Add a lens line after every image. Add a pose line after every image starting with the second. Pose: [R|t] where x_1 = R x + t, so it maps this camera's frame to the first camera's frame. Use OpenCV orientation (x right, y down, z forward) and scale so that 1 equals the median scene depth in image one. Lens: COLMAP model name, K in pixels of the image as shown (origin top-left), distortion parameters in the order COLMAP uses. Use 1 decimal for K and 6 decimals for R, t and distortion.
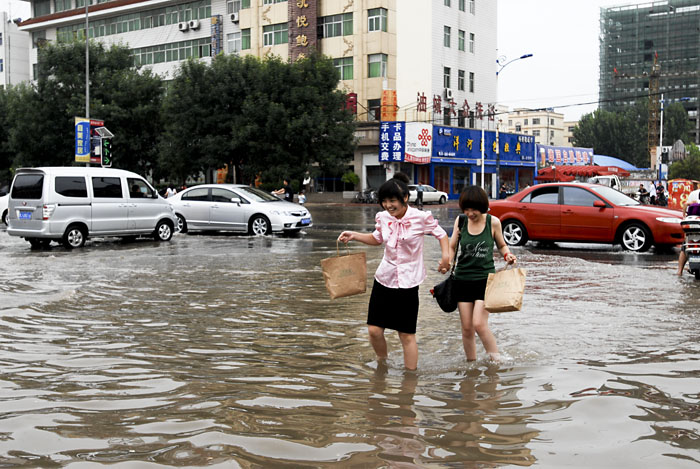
lens RADIAL K [[875.9, 0, 350.2], [0, 875.9, 234.2], [0, 0, 1]] dist [0.006714, 0.000000]
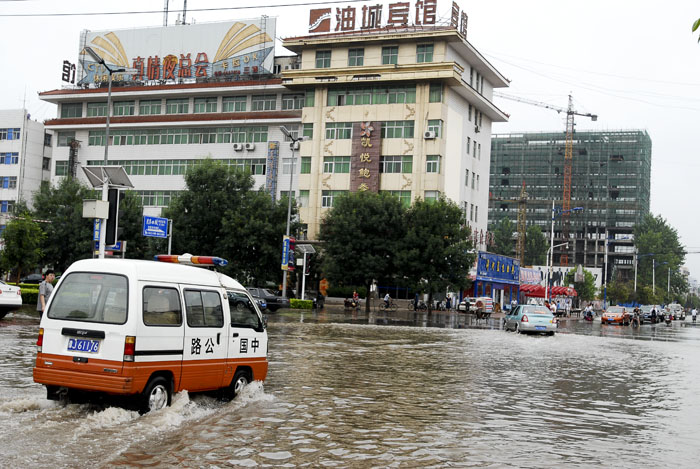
lens RADIAL K [[924.5, 0, 350.1], [0, 924.5, 234.7], [0, 0, 1]] dist [-0.016789, 0.000000]
pose [[0.969551, 0.067916, 0.235284, -0.354154], [-0.042581, 0.992892, -0.111139, 0.008209], [-0.241160, 0.097736, 0.965551, -0.220025]]
